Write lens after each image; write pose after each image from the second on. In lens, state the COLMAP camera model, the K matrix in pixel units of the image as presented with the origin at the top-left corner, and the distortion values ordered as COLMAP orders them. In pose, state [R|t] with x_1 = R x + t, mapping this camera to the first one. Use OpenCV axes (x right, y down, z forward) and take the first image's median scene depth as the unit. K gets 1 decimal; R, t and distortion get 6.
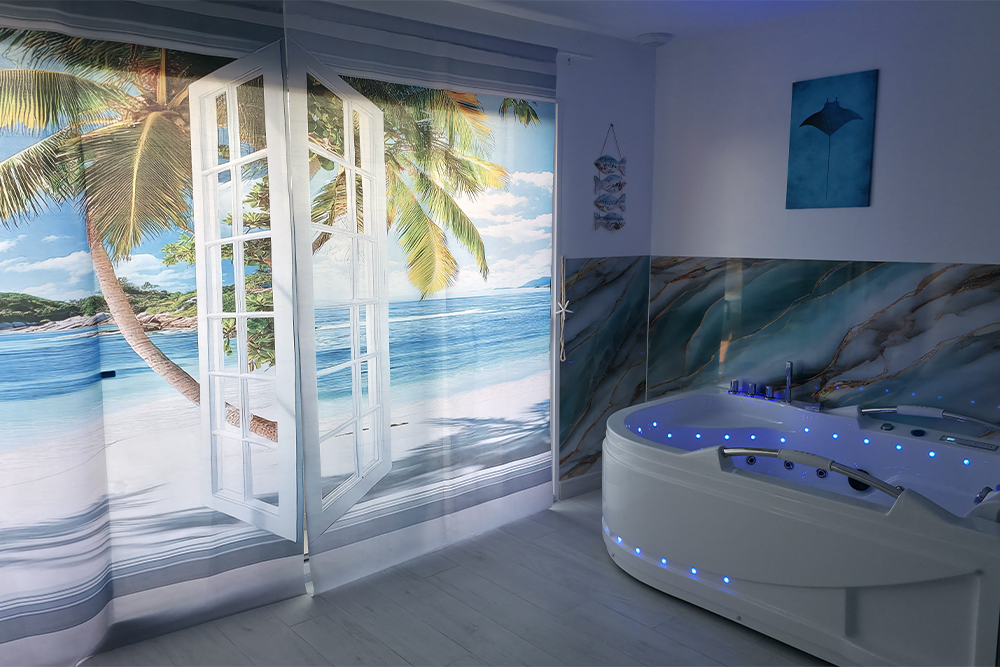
lens RADIAL K [[721.3, 0, 499.8], [0, 721.3, 271.2], [0, 0, 1]] dist [0.038108, -0.000856]
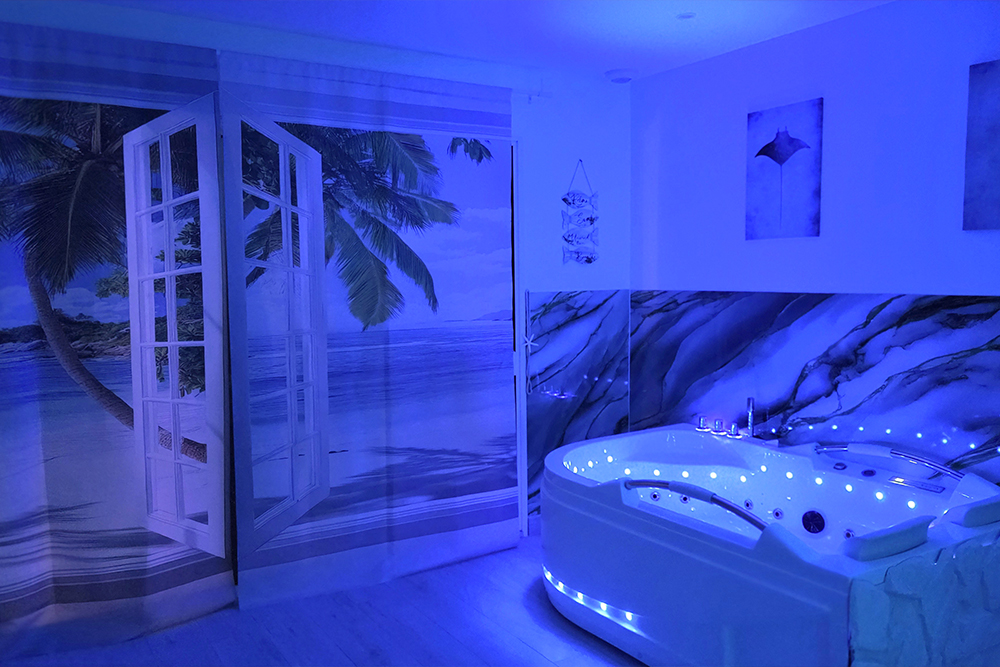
lens RADIAL K [[721.3, 0, 499.8], [0, 721.3, 271.2], [0, 0, 1]] dist [0.038108, -0.000856]
pose [[0.991742, -0.008837, -0.127941, 0.248265], [0.001937, 0.998542, -0.053954, 0.010659], [0.128232, 0.053261, 0.990313, -0.014495]]
